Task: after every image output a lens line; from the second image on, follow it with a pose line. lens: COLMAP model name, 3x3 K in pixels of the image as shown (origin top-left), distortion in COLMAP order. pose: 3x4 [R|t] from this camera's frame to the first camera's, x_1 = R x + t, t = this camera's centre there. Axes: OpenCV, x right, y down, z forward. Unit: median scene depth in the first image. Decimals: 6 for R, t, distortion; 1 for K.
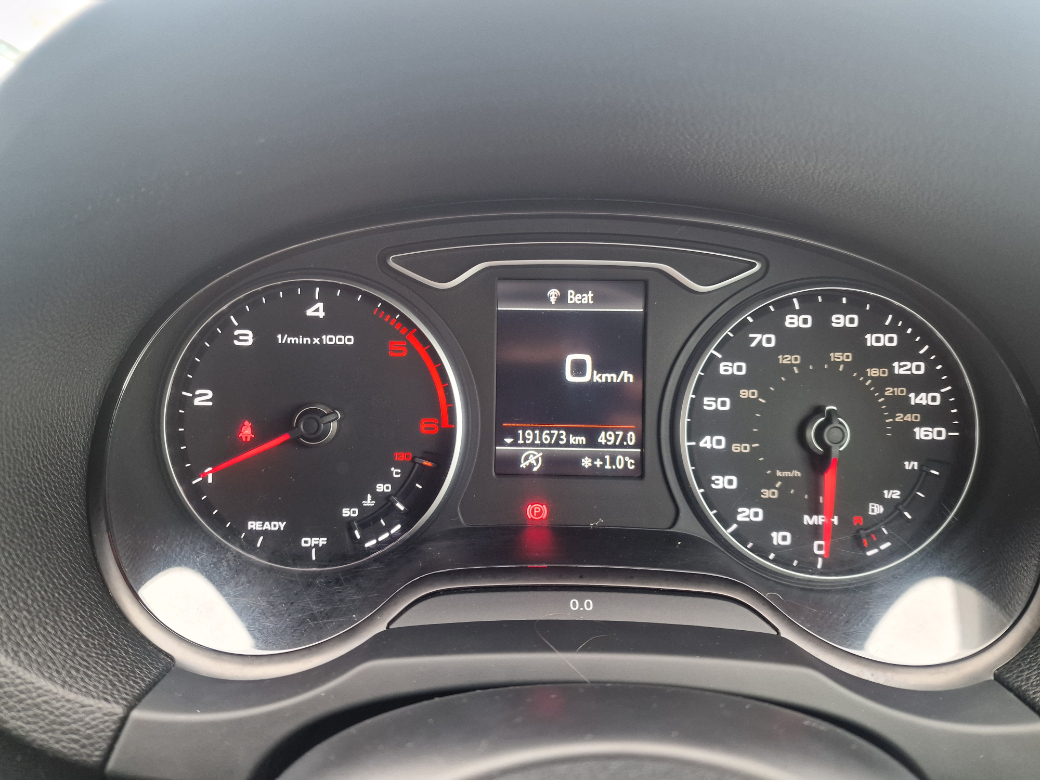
lens RADIAL K [[731.3, 0, 520.0], [0, 731.3, 390.0], [0, 0, 1]] dist [0.070643, -0.089220]
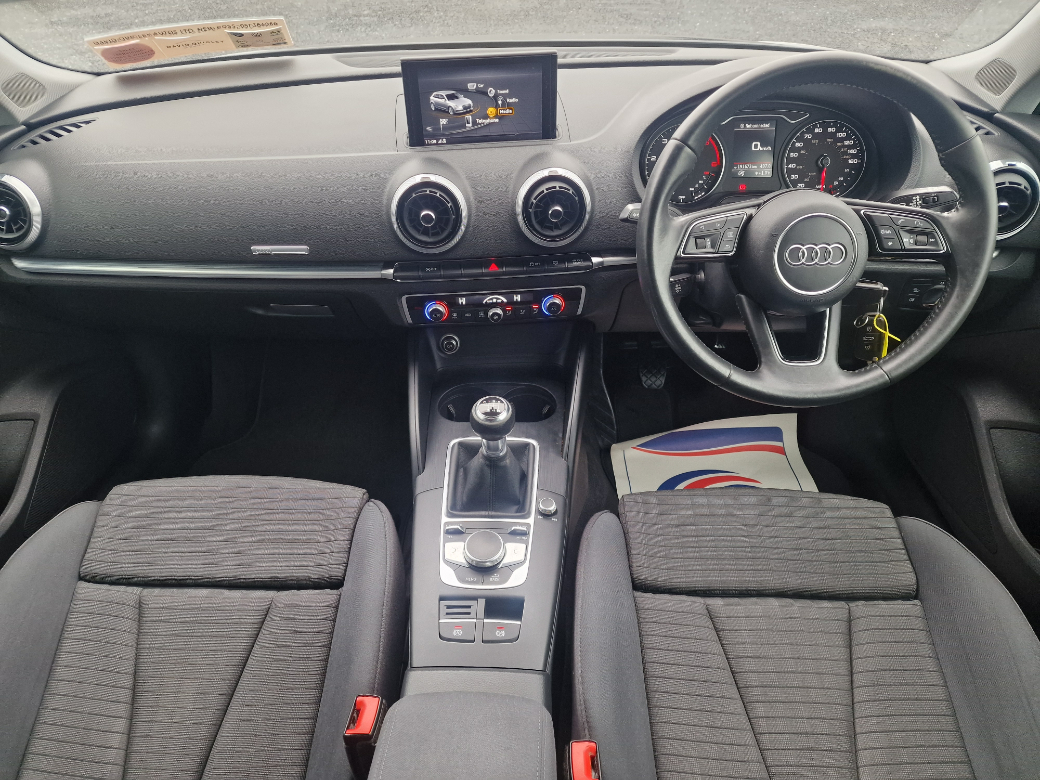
lens RADIAL K [[789.8, 0, 476.6], [0, 789.8, 419.5], [0, 0, 1]] dist [0.091251, -0.091228]
pose [[0.997861, -0.007657, -0.064927, -1.070654], [0.021158, 0.977496, 0.209892, 0.436181], [0.061858, -0.210817, 0.975566, -3.316560]]
